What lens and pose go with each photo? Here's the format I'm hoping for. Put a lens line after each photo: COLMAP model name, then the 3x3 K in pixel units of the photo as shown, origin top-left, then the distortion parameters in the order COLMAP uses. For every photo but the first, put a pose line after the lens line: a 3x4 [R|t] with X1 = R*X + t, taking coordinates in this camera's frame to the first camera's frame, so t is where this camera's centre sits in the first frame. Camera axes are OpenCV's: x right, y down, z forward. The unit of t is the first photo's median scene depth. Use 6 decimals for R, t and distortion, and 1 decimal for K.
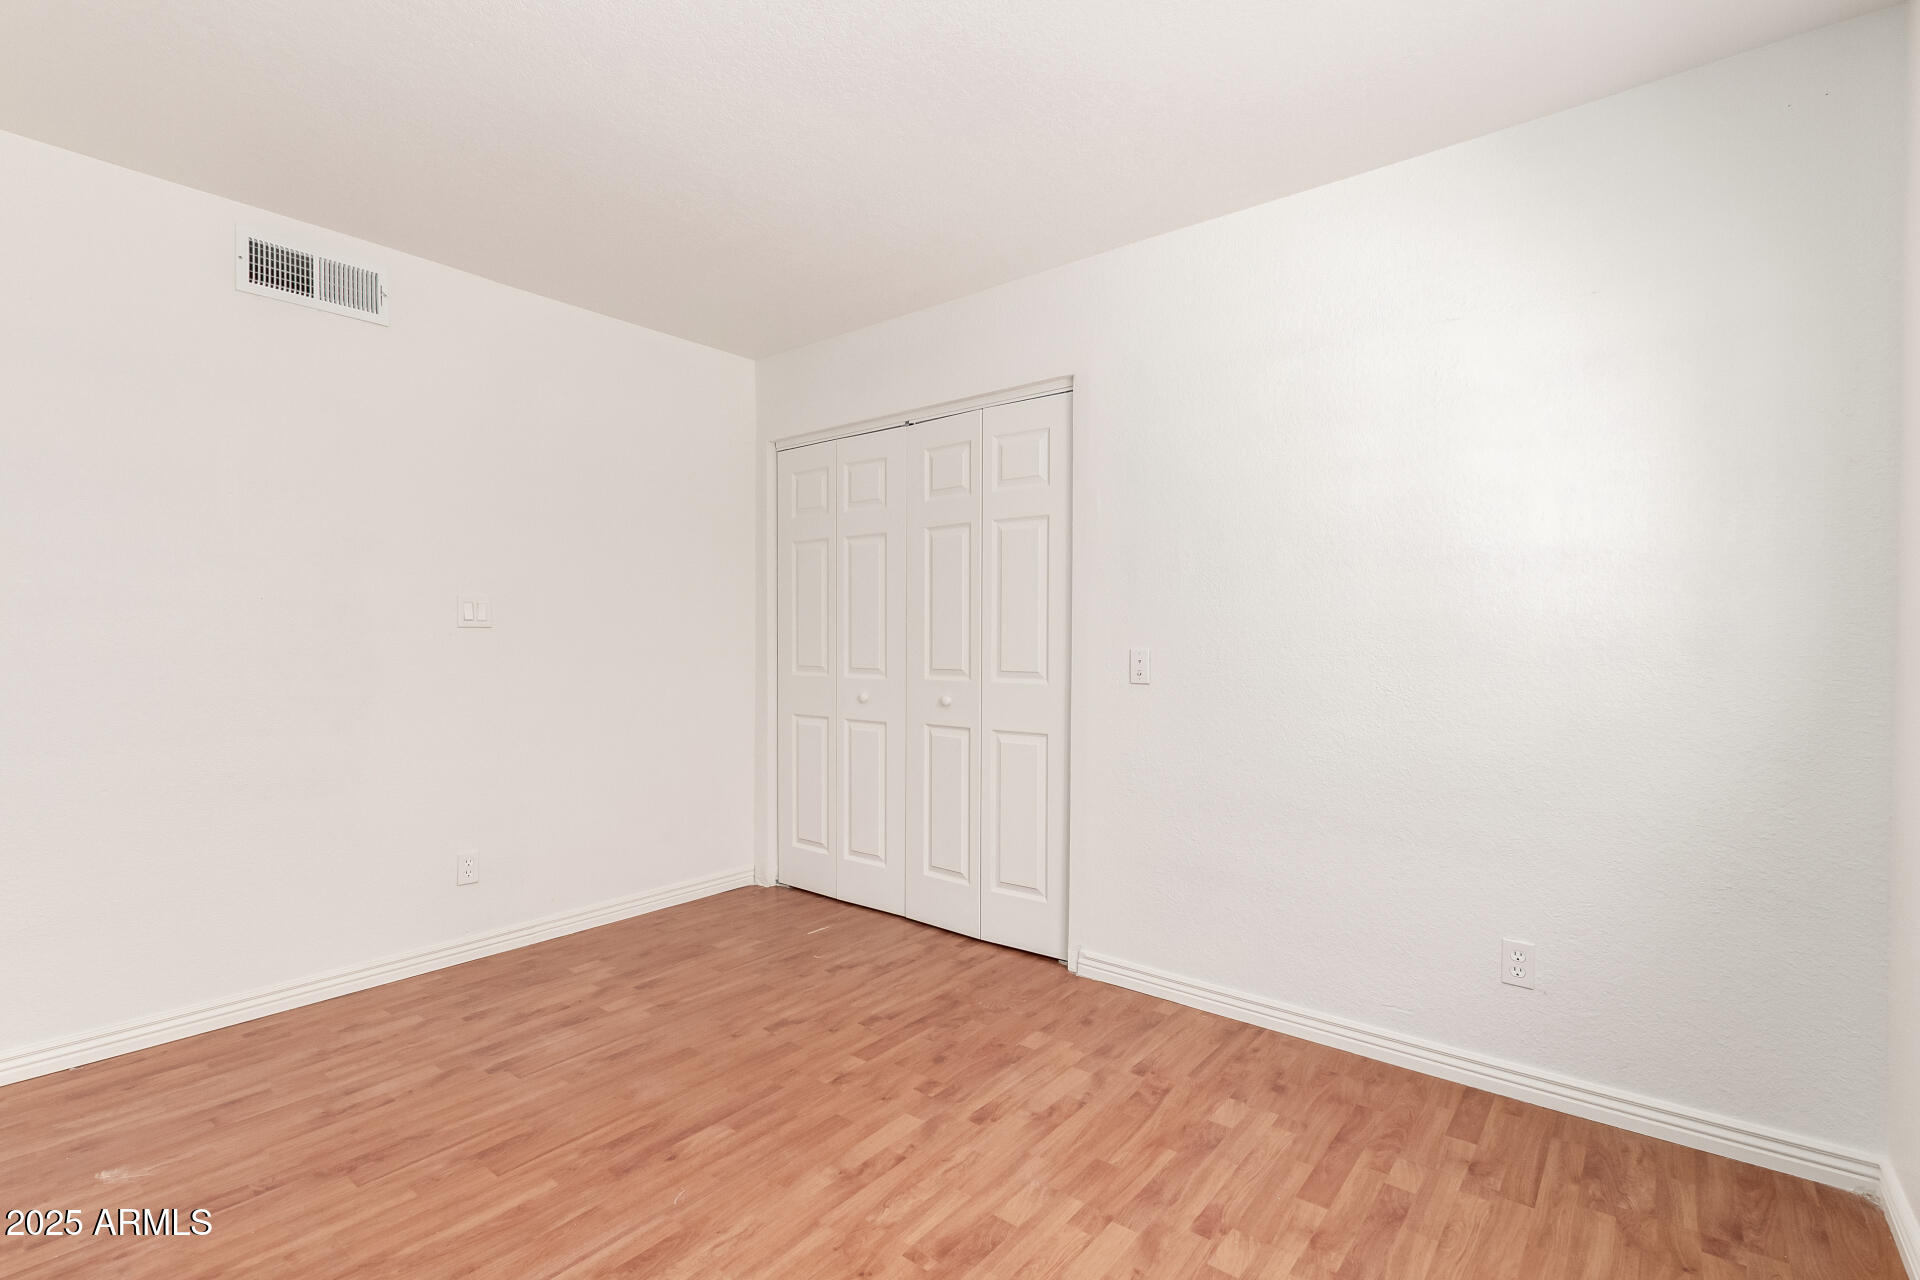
lens RADIAL K [[879.9, 0, 961.4], [0, 879.9, 633.4], [0, 0, 1]] dist [-0.000758, -0.000372]
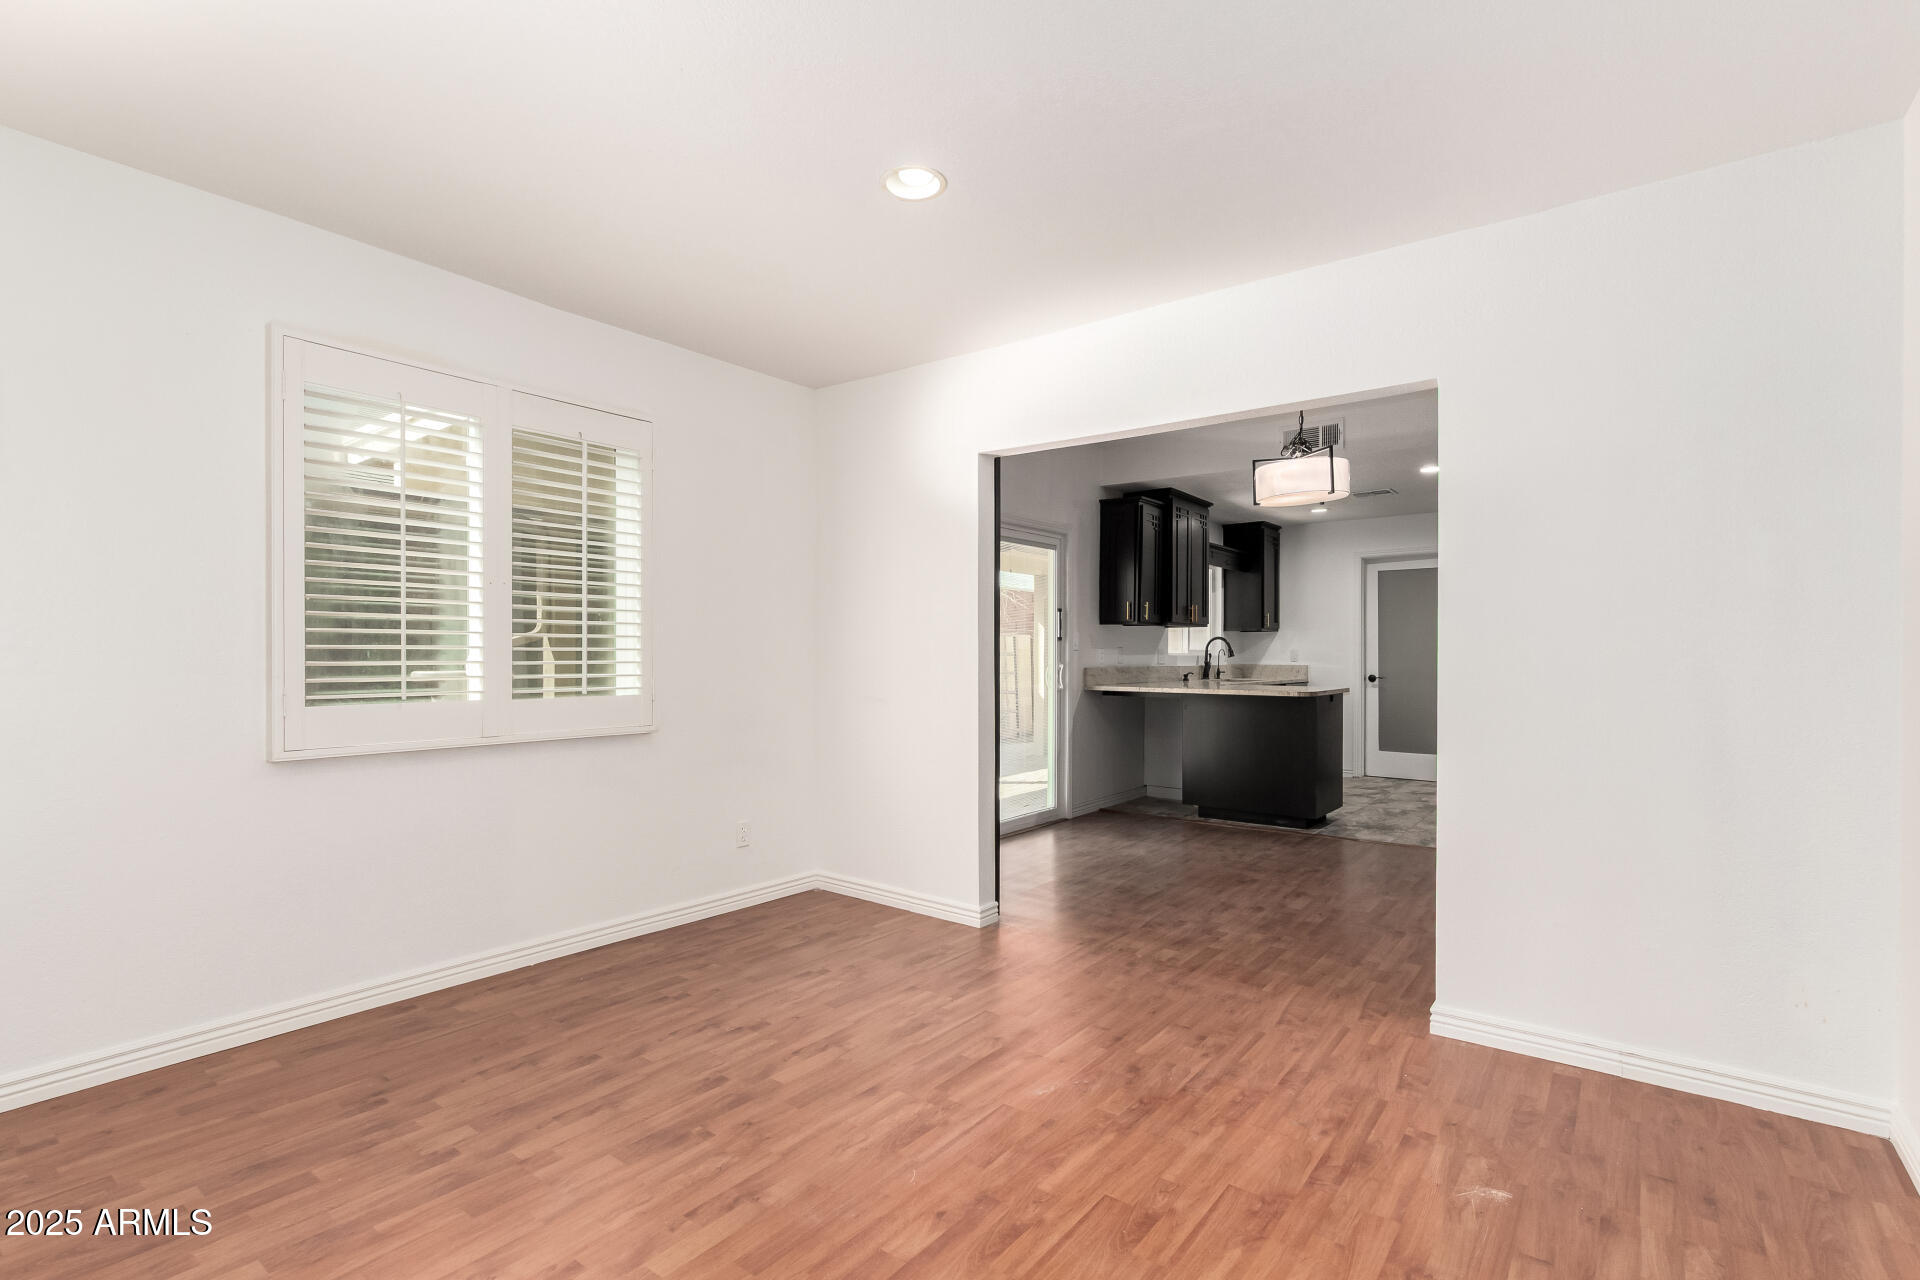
lens RADIAL K [[879.9, 0, 918.7], [0, 879.9, 650.5], [0, 0, 1]] dist [-0.000758, -0.000372]
pose [[-0.999788, -0.008469, 0.018769, -0.329243], [-0.008478, 0.999964, -0.000406, 0.010909], [-0.018765, -0.000565, -0.999824, 1.976543]]
